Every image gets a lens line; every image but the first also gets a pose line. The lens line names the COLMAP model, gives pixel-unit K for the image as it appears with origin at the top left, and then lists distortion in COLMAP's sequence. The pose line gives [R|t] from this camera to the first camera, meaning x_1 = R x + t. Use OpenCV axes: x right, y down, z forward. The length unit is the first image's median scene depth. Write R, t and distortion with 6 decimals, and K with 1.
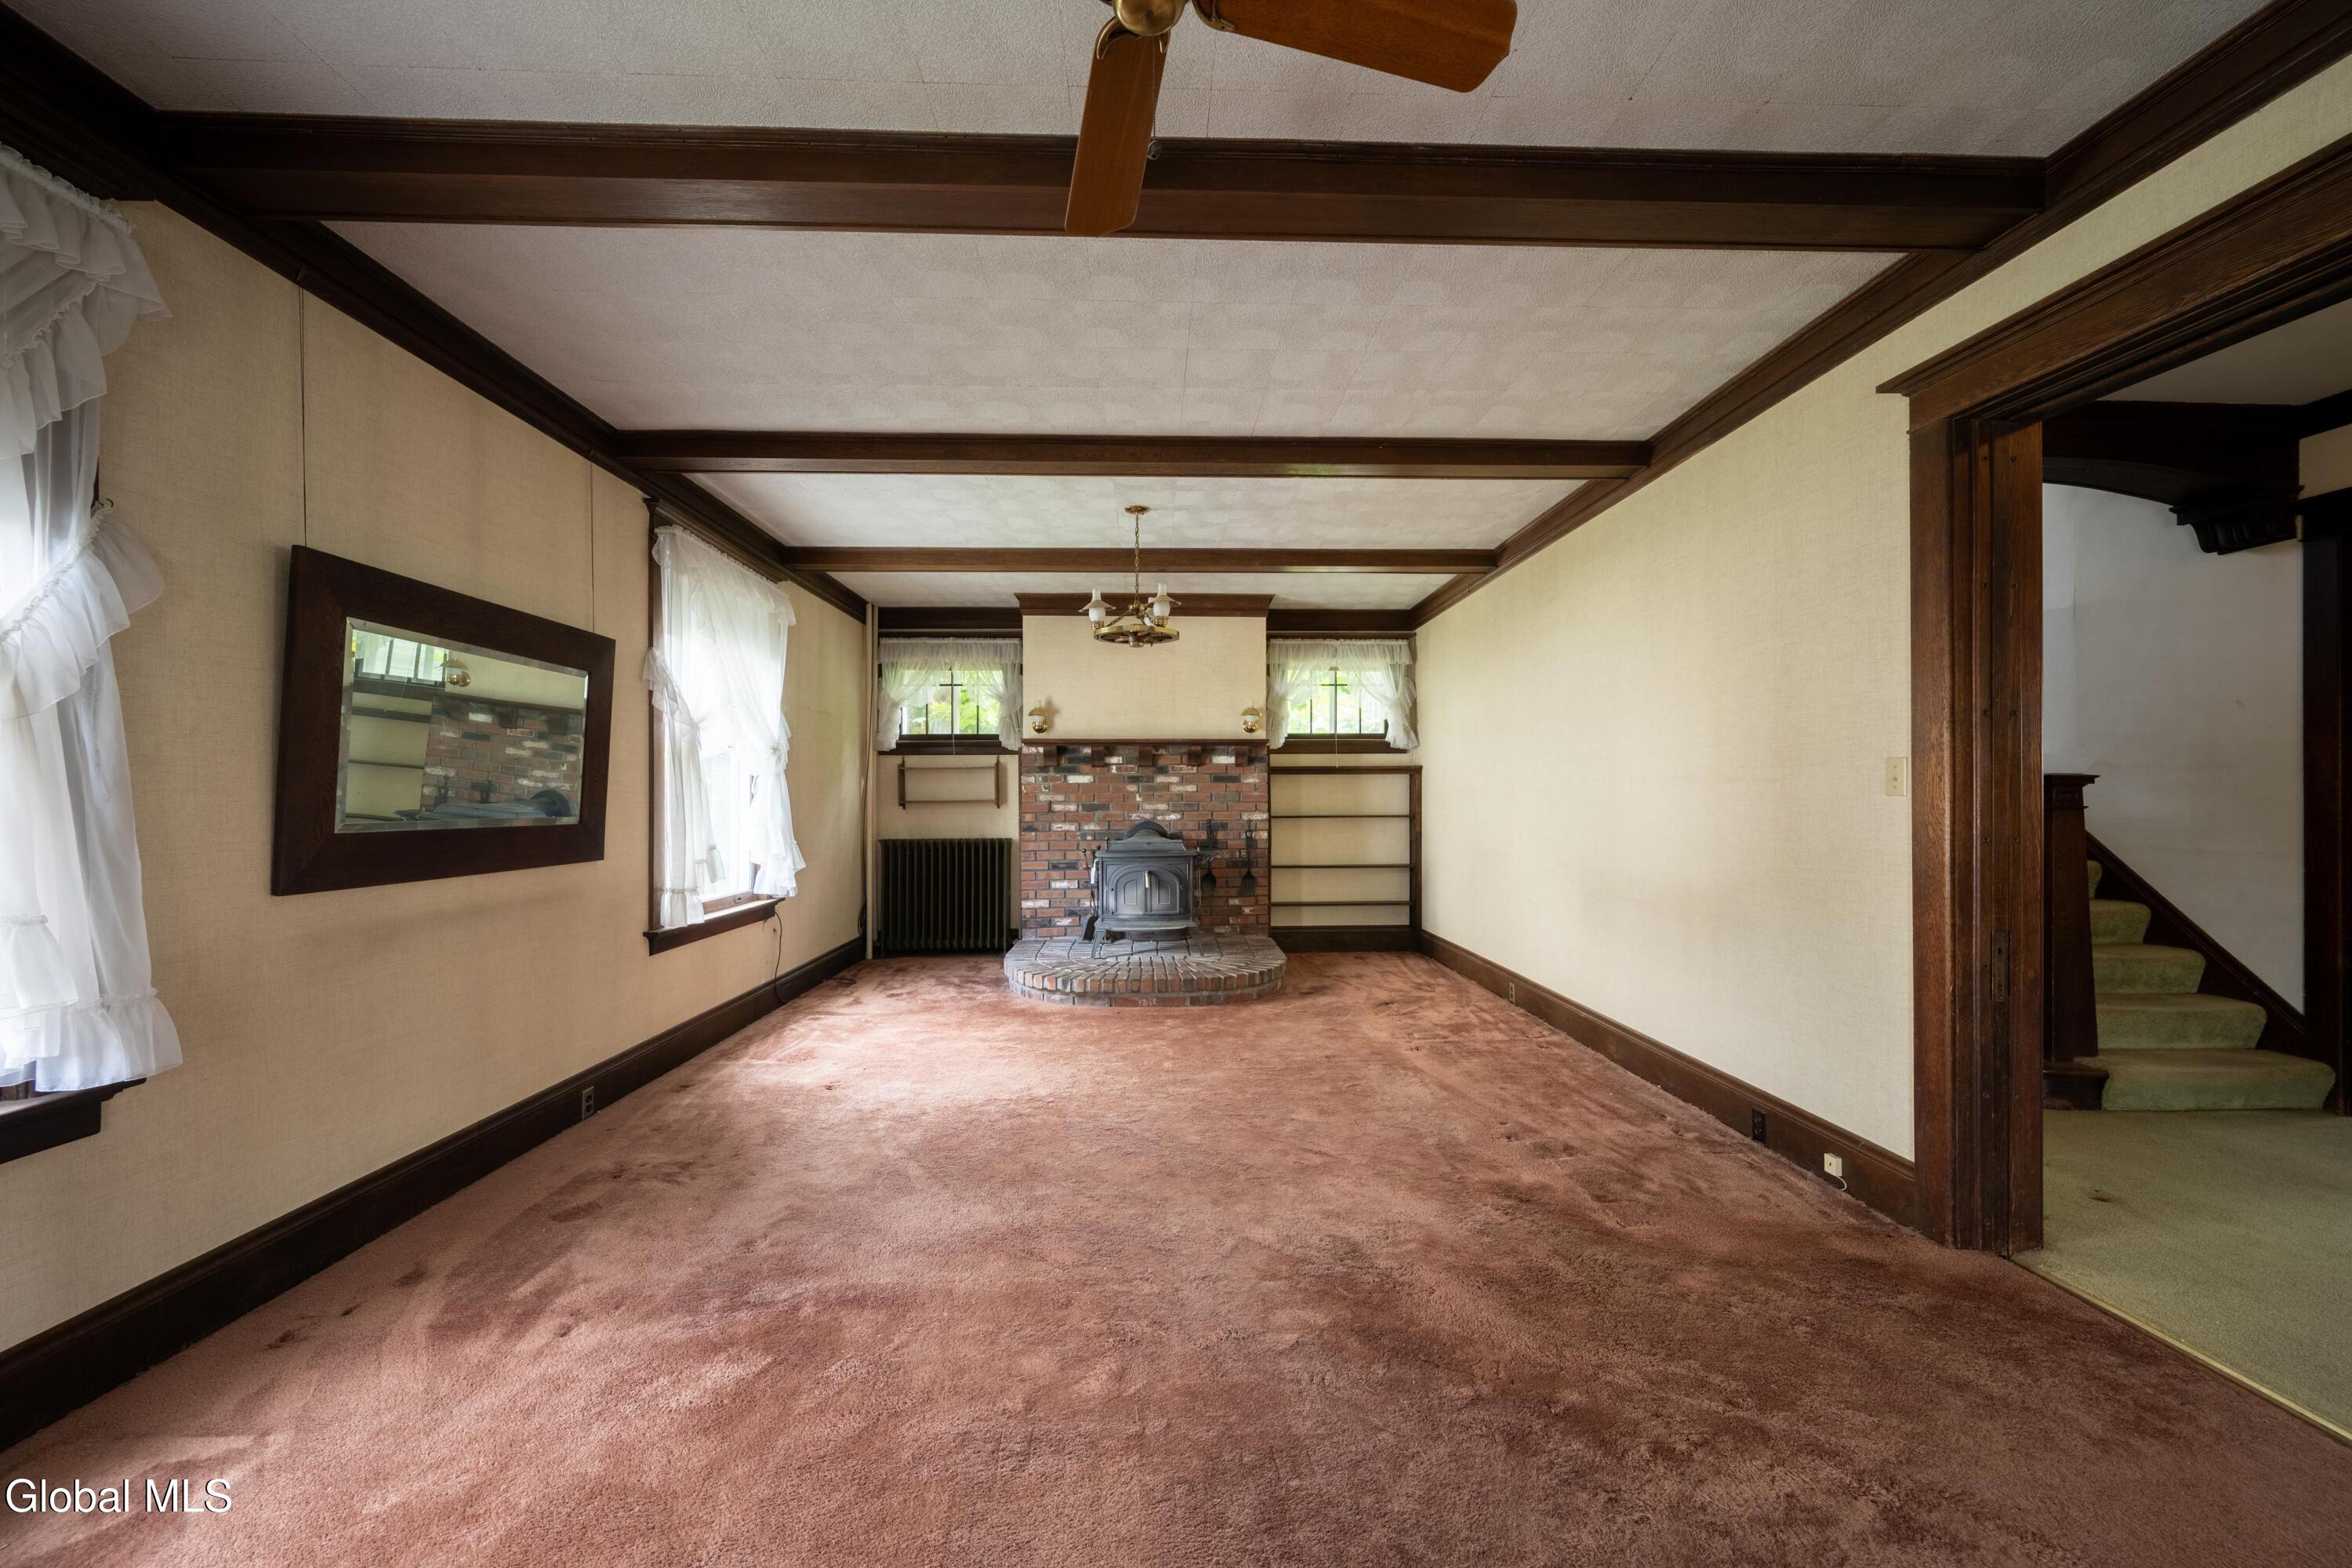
lens RADIAL K [[929.7, 0, 1168.2], [0, 929.7, 793.0], [0, 0, 1]] dist [-0.001052, 0.000216]
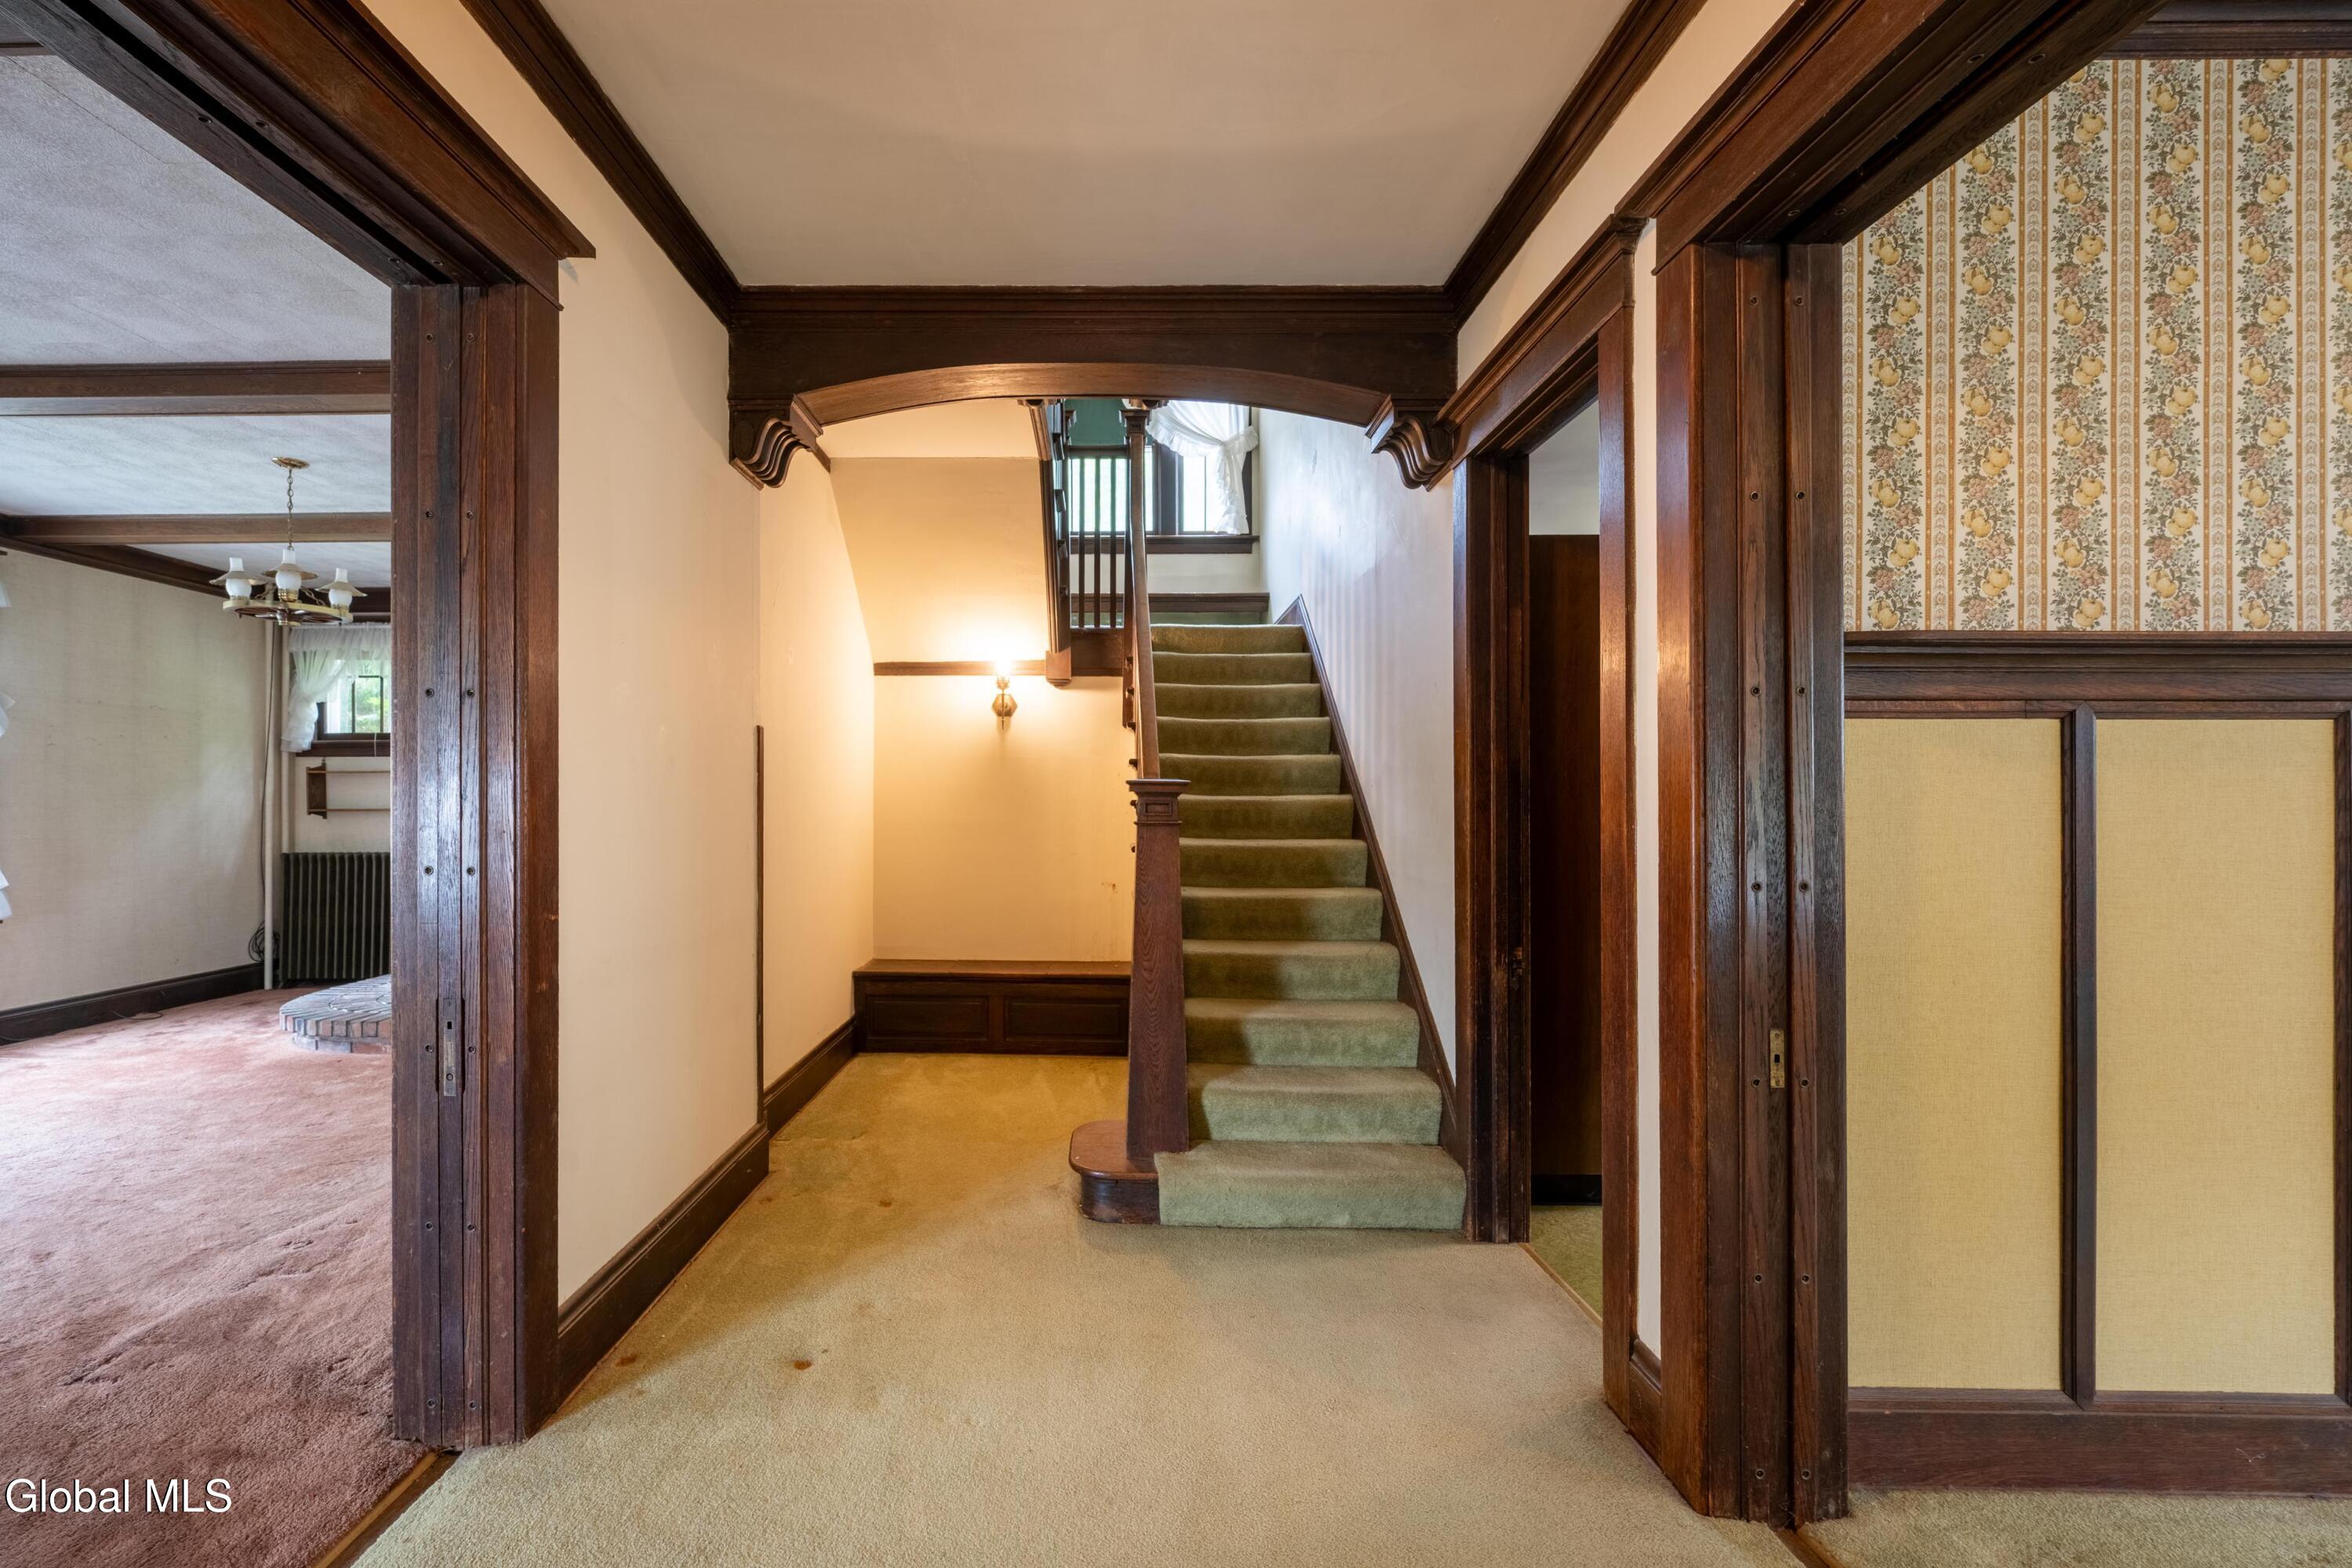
lens RADIAL K [[1018.9, 0, 1082.1], [0, 1018.9, 803.2], [0, 0, 1]] dist [-0.000900, 0.000044]
pose [[0.998337, 0.002963, -0.057563, 0.729038], [-0.002834, 0.999993, 0.002325, -0.002097], [0.057569, -0.002158, 0.998339, 0.123595]]
